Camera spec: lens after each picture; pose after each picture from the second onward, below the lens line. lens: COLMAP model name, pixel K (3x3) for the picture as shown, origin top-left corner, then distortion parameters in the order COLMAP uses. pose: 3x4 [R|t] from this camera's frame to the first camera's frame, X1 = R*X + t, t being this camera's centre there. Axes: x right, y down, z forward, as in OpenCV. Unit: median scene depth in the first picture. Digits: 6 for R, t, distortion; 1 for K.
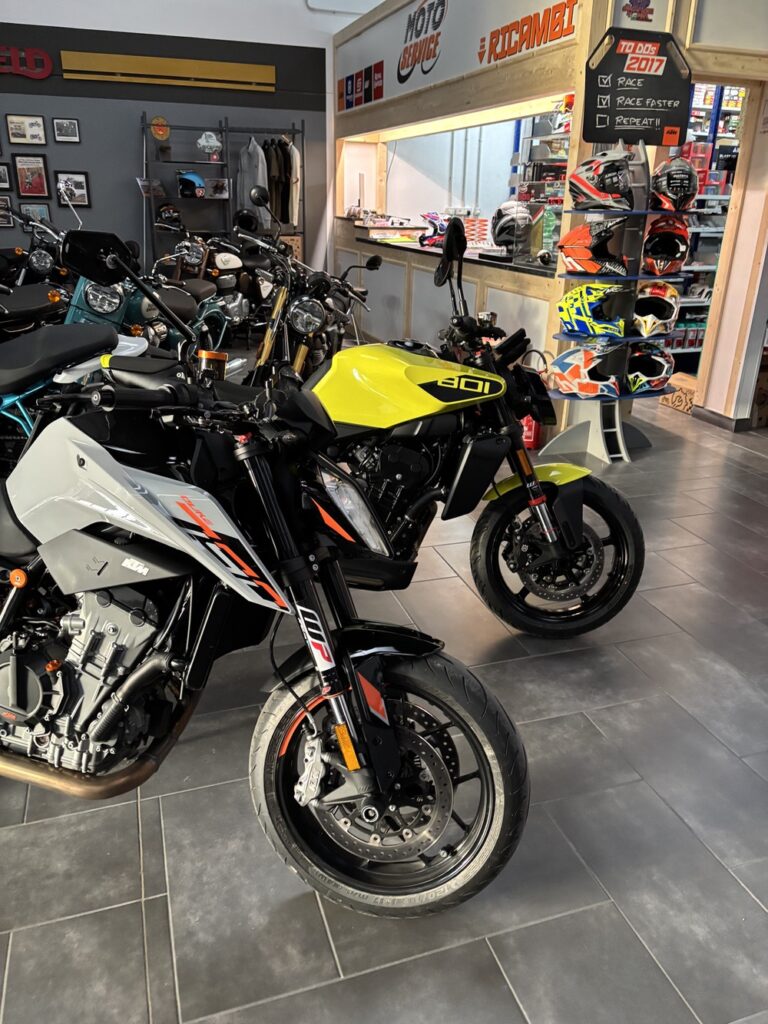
lens RADIAL K [[781.1, 0, 385.5], [0, 781.1, 509.4], [0, 0, 1]] dist [0.070915, -0.076723]
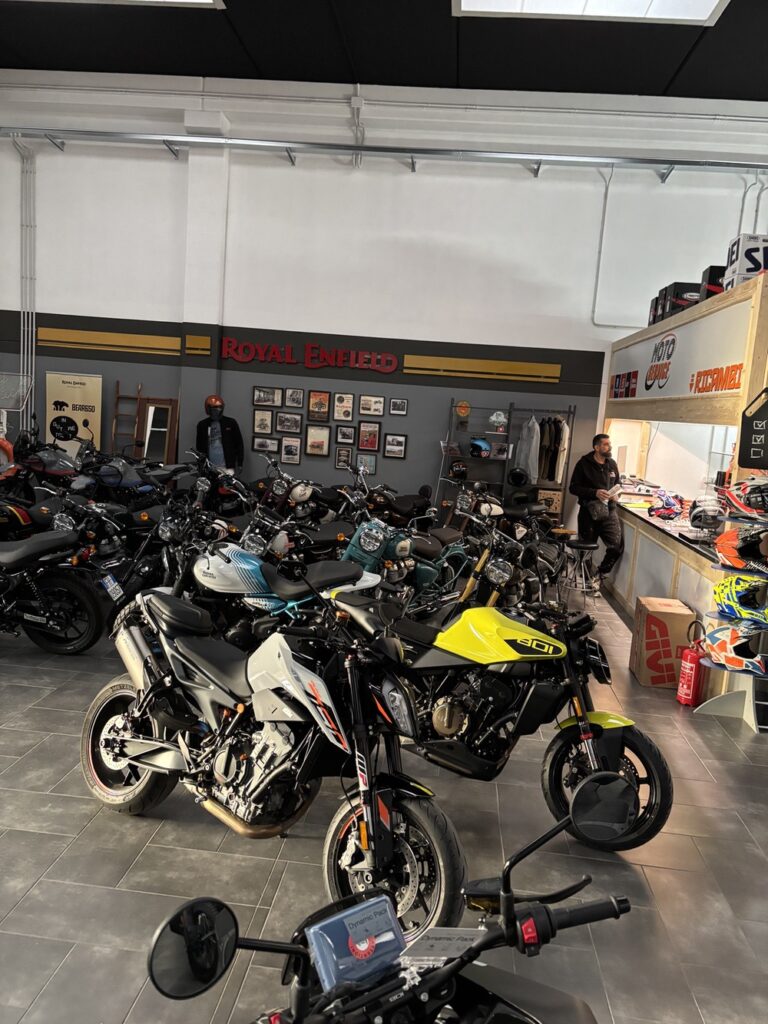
lens RADIAL K [[781.1, 0, 385.5], [0, 781.1, 509.4], [0, 0, 1]] dist [0.070915, -0.076723]
pose [[0.913200, 0.099585, -0.395157, 0.239407], [-0.198515, 0.955557, -0.217953, -0.012878], [0.355890, 0.277479, 0.892383, -0.308651]]
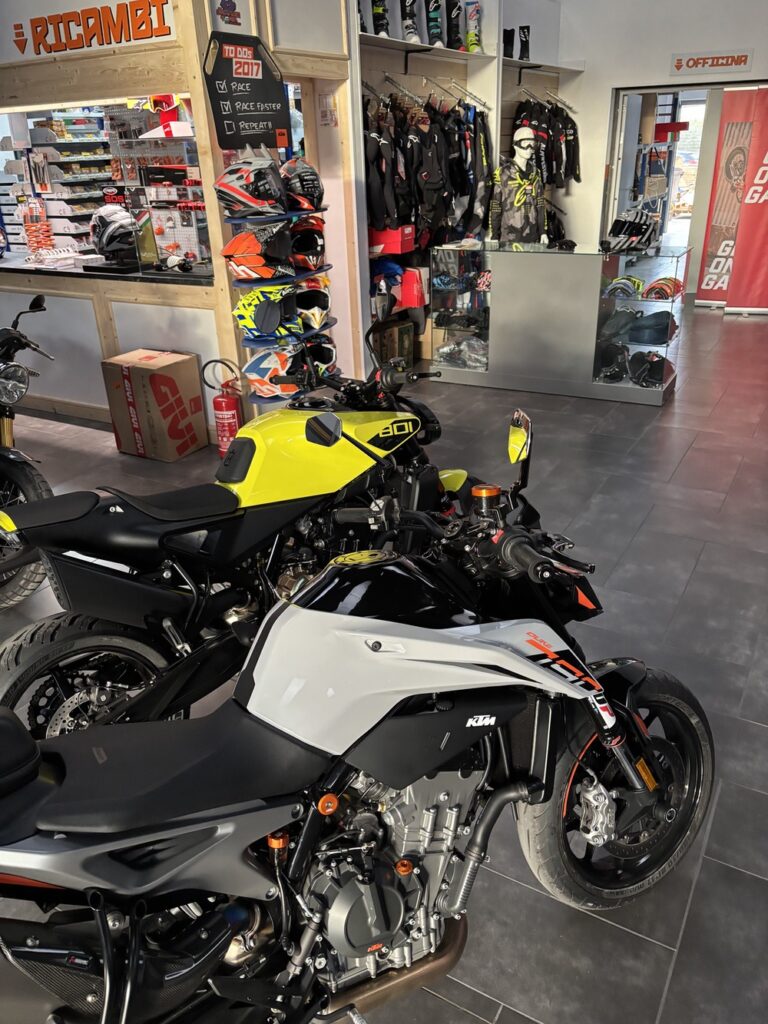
lens RADIAL K [[788.5, 0, 384.7], [0, 788.5, 515.0], [0, 0, 1]] dist [0.061394, -0.066249]
pose [[0.744394, -0.332577, 0.579025, -0.326496], [0.296015, 0.941637, 0.160296, -0.132056], [-0.598543, 0.052077, 0.799397, 0.102560]]
